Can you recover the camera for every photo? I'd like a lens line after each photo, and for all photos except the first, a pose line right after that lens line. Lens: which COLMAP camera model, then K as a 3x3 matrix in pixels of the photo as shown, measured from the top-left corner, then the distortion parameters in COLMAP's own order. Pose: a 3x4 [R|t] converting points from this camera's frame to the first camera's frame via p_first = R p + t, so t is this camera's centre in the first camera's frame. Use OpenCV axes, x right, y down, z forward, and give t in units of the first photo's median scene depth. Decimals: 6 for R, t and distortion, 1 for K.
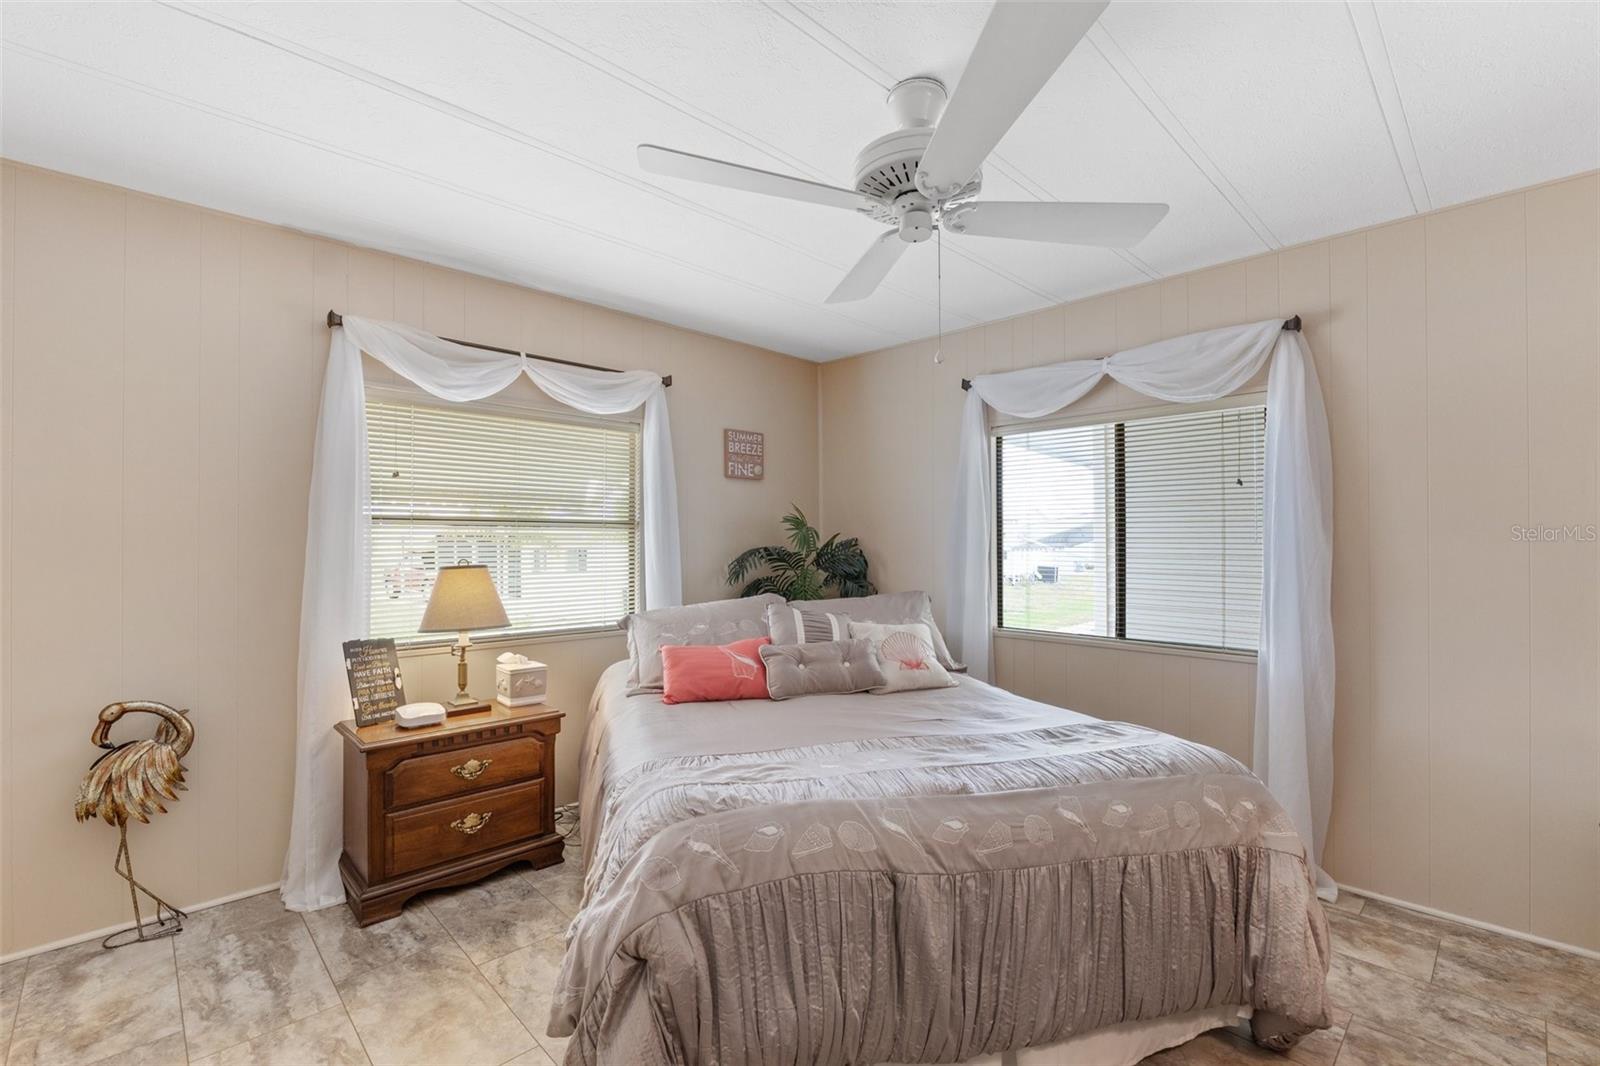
lens RADIAL K [[698.9, 0, 798.9], [0, 698.9, 532.6], [0, 0, 1]] dist [-0.007504, -0.001044]
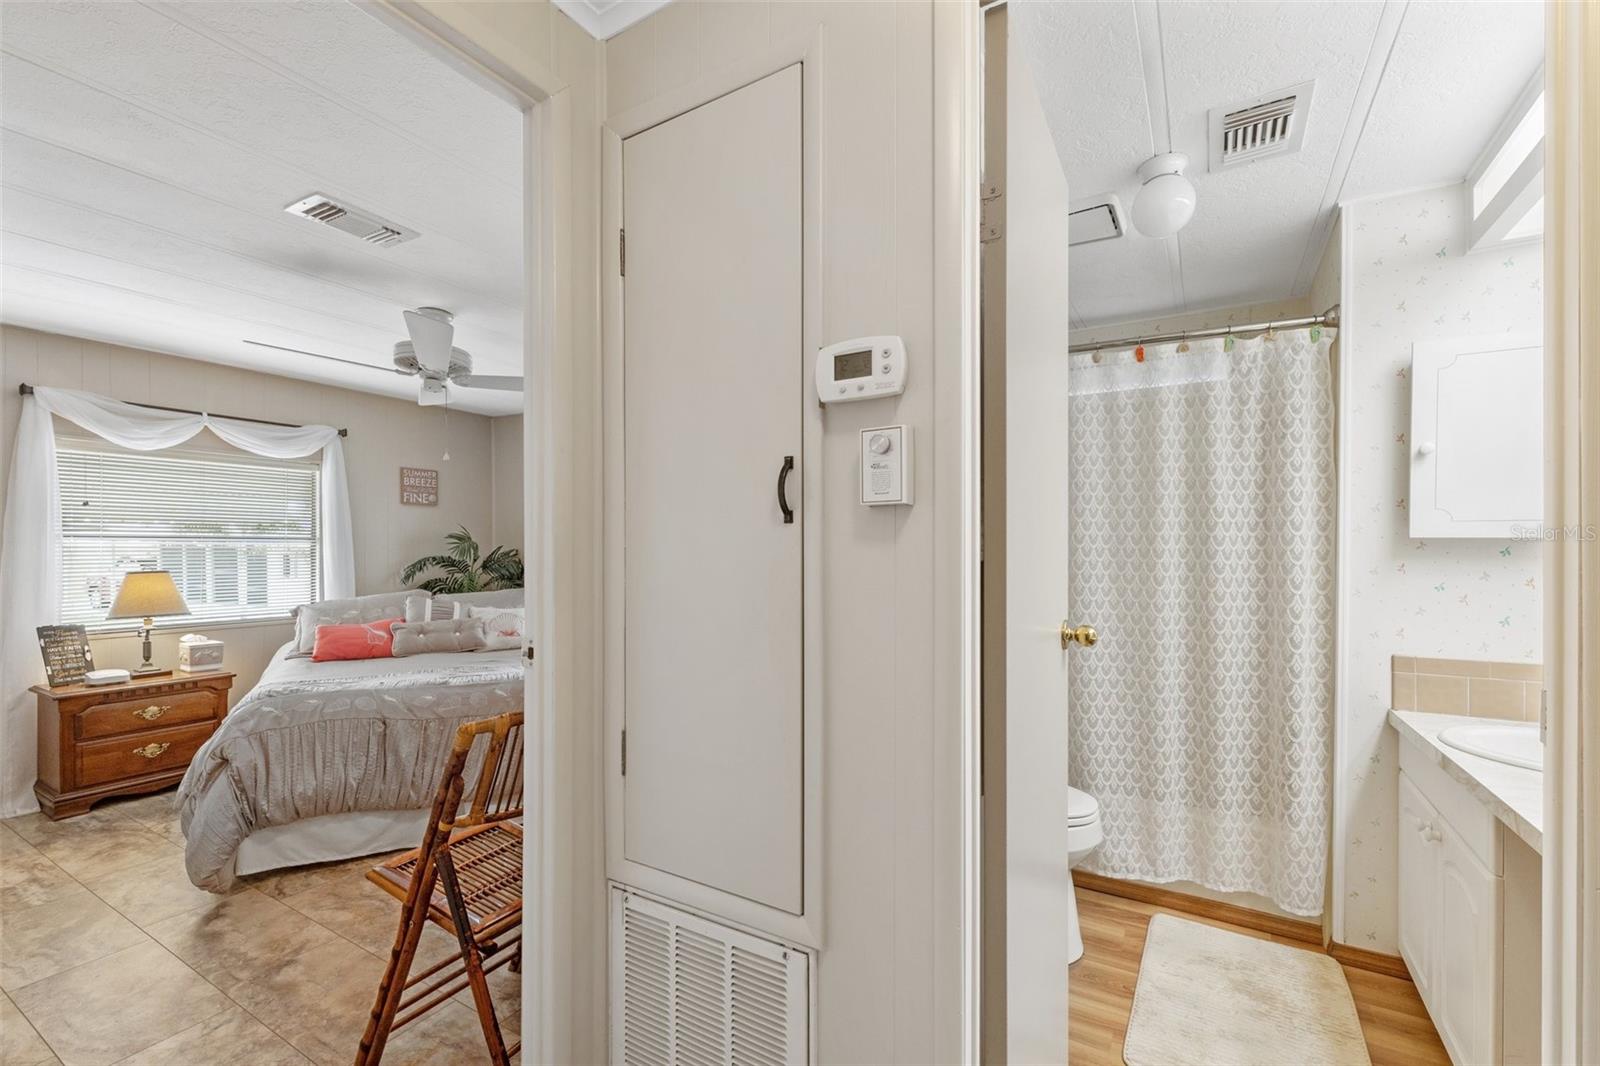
lens RADIAL K [[678.3, 0, 806.5], [0, 678.3, 548.2], [0, 0, 1]] dist [0.002615, -0.000638]
pose [[0.962690, 0.001935, 0.270601, 0.439103], [-0.005967, 0.999883, 0.014078, -0.026573], [-0.270542, -0.015167, 0.962589, -0.691804]]
